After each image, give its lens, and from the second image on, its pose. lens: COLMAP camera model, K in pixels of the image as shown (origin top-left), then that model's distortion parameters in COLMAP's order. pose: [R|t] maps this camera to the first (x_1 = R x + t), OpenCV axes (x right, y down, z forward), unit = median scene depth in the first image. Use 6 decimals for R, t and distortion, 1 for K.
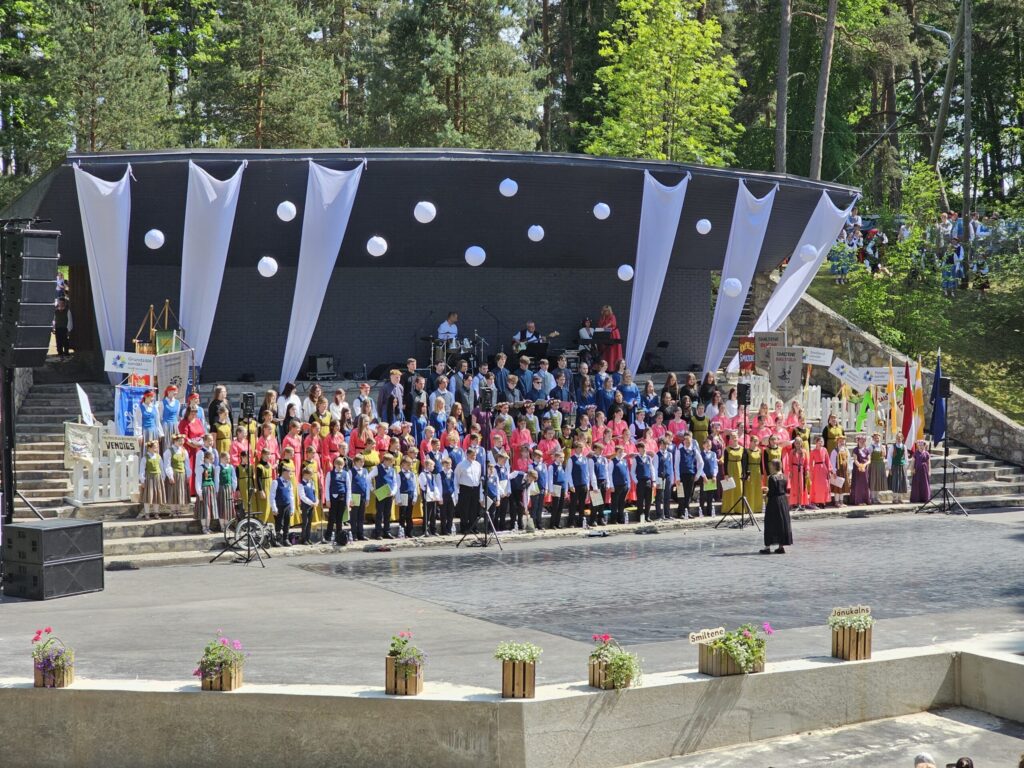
lens RADIAL K [[2021.4, 0, 513.6], [0, 2021.4, 384.1], [0, 0, 1]] dist [-0.013757, 0.556030]
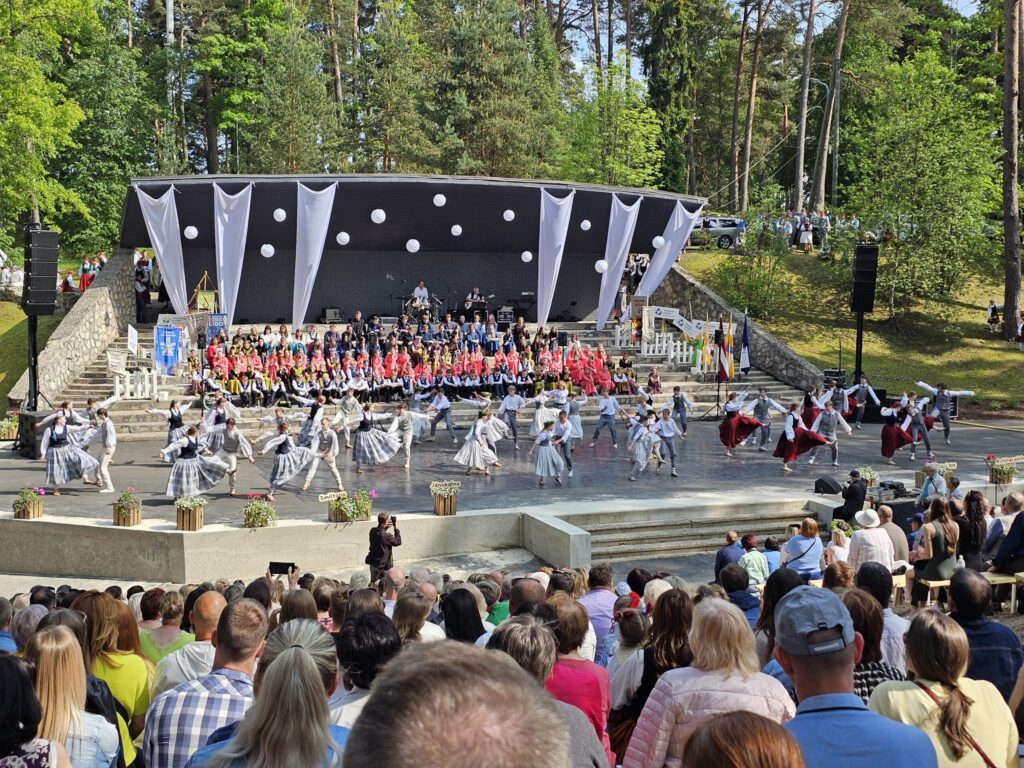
lens RADIAL K [[1386.7, 0, 514.6], [0, 1386.7, 384.0], [0, 0, 1]] dist [0.187594, -0.500749]
pose [[0.984169, 0.025577, -0.175377, 0.253849], [-0.016956, 0.998581, 0.050482, -0.013162], [0.176419, -0.046709, 0.983206, -0.029792]]
